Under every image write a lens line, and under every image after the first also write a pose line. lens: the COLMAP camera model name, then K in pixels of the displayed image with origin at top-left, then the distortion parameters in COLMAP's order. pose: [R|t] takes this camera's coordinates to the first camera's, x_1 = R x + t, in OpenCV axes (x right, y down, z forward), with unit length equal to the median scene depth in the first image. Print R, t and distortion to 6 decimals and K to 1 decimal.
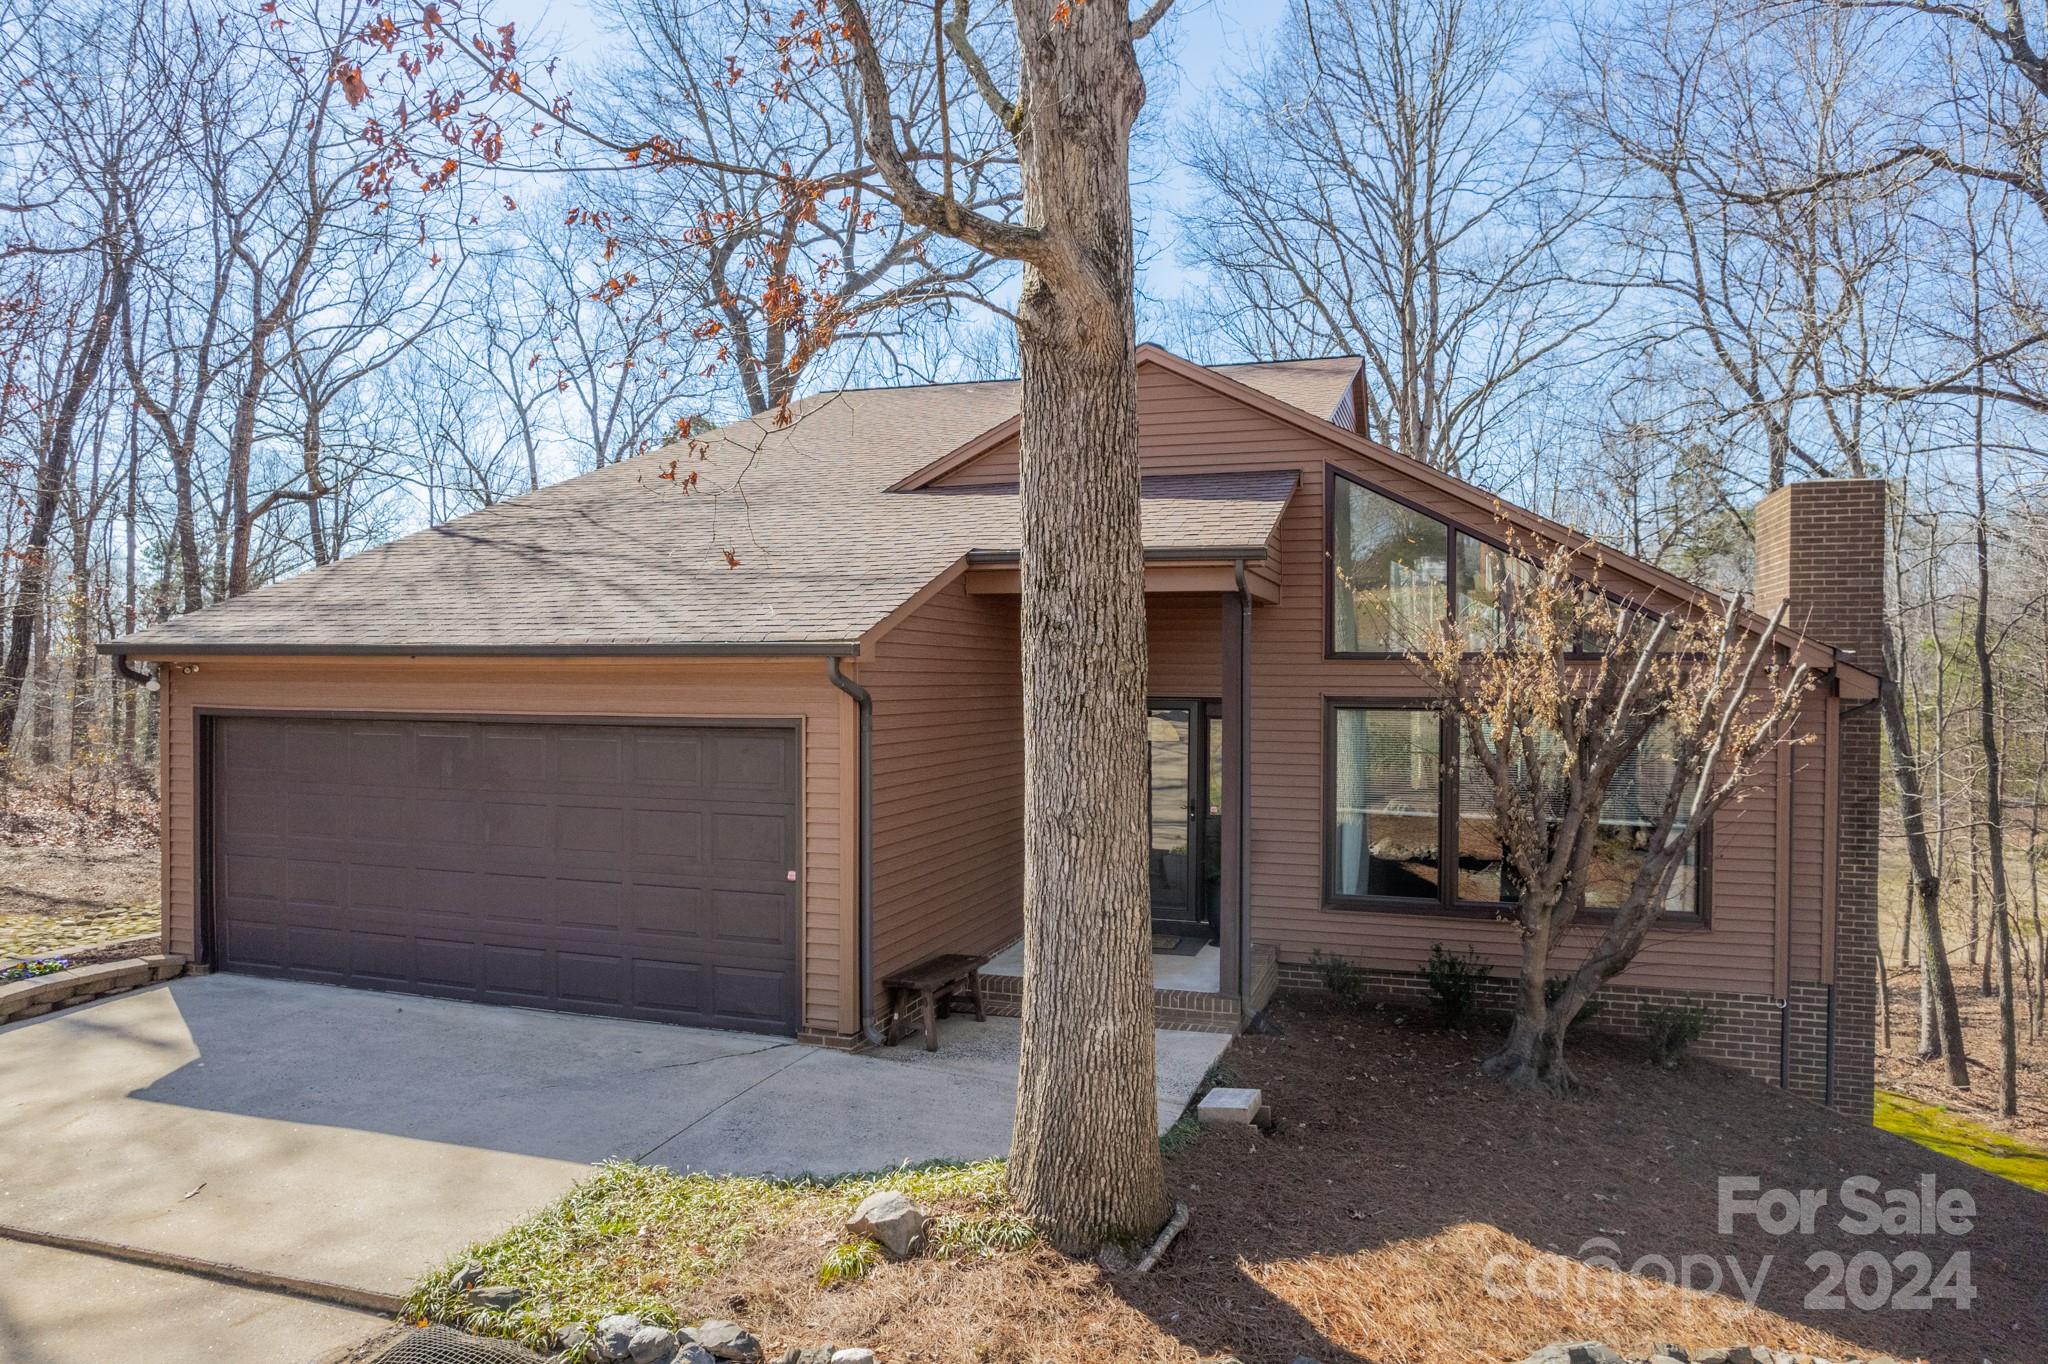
lens RADIAL K [[1335.2, 0, 1037.3], [0, 1335.2, 683.3], [0, 0, 1]] dist [-0.030899, 0.009340]
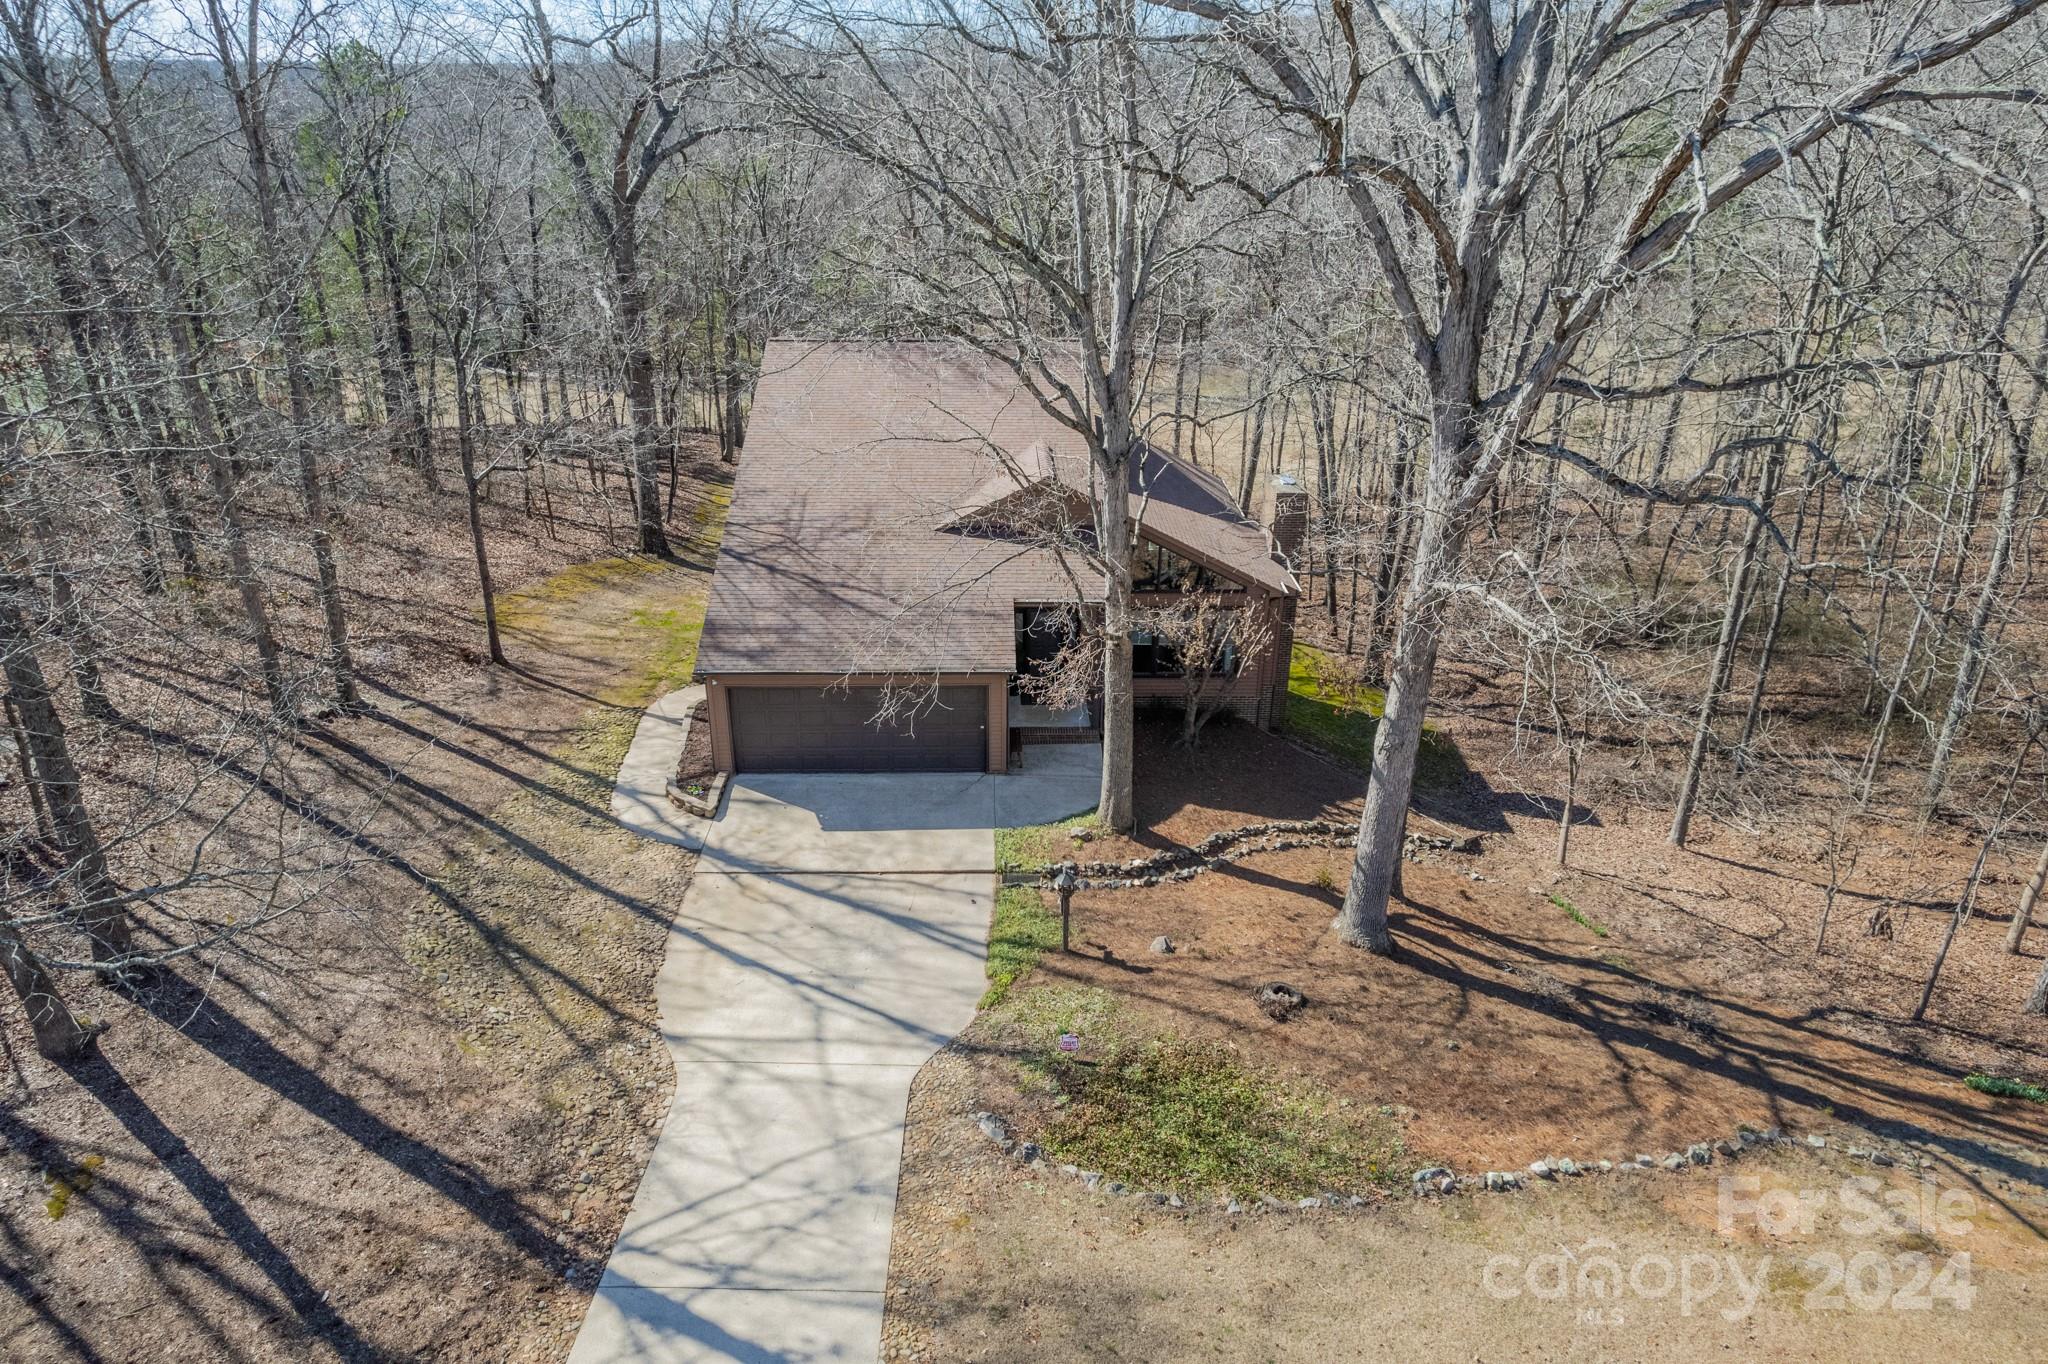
lens RADIAL K [[1335.2, 0, 1009.2], [0, 1335.2, 681.1], [0, 0, 1]] dist [-0.030899, 0.009340]
pose [[0.946096, -0.137942, 0.293042, -1.056614], [0.005189, 0.911110, 0.412130, -1.286114], [-0.323843, -0.388394, 0.862714, -1.751996]]
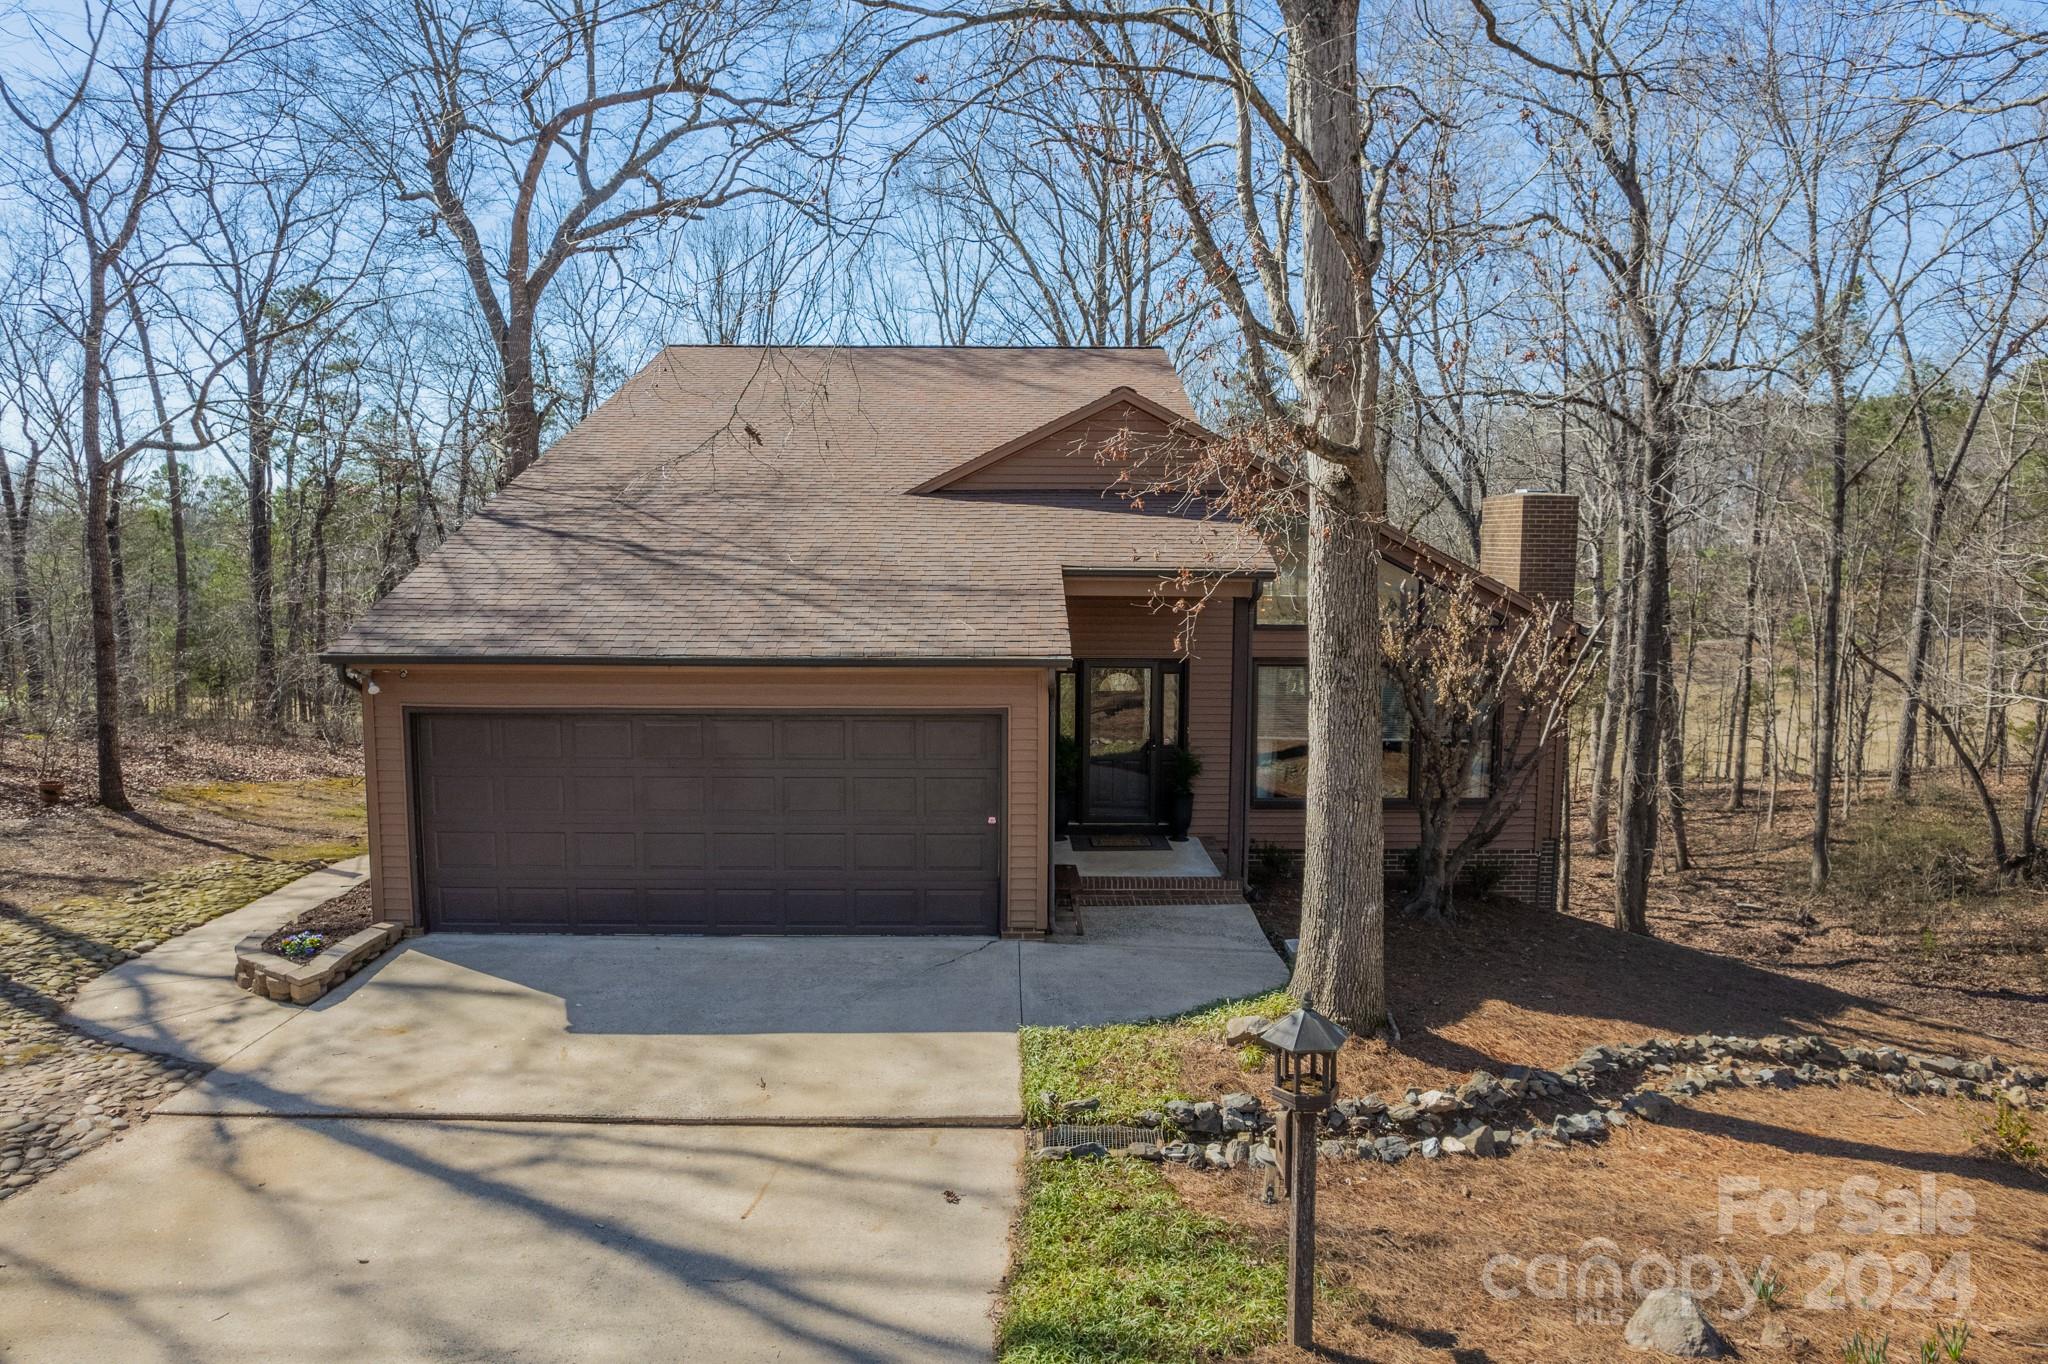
lens RADIAL K [[1335.2, 0, 1043.9], [0, 1335.2, 676.3], [0, 0, 1]] dist [-0.030899, 0.009340]
pose [[0.943200, -0.035848, 0.330287, -0.589426], [0.004320, 0.995401, 0.095700, -0.136514], [-0.332198, -0.088837, 0.939017, -0.298193]]
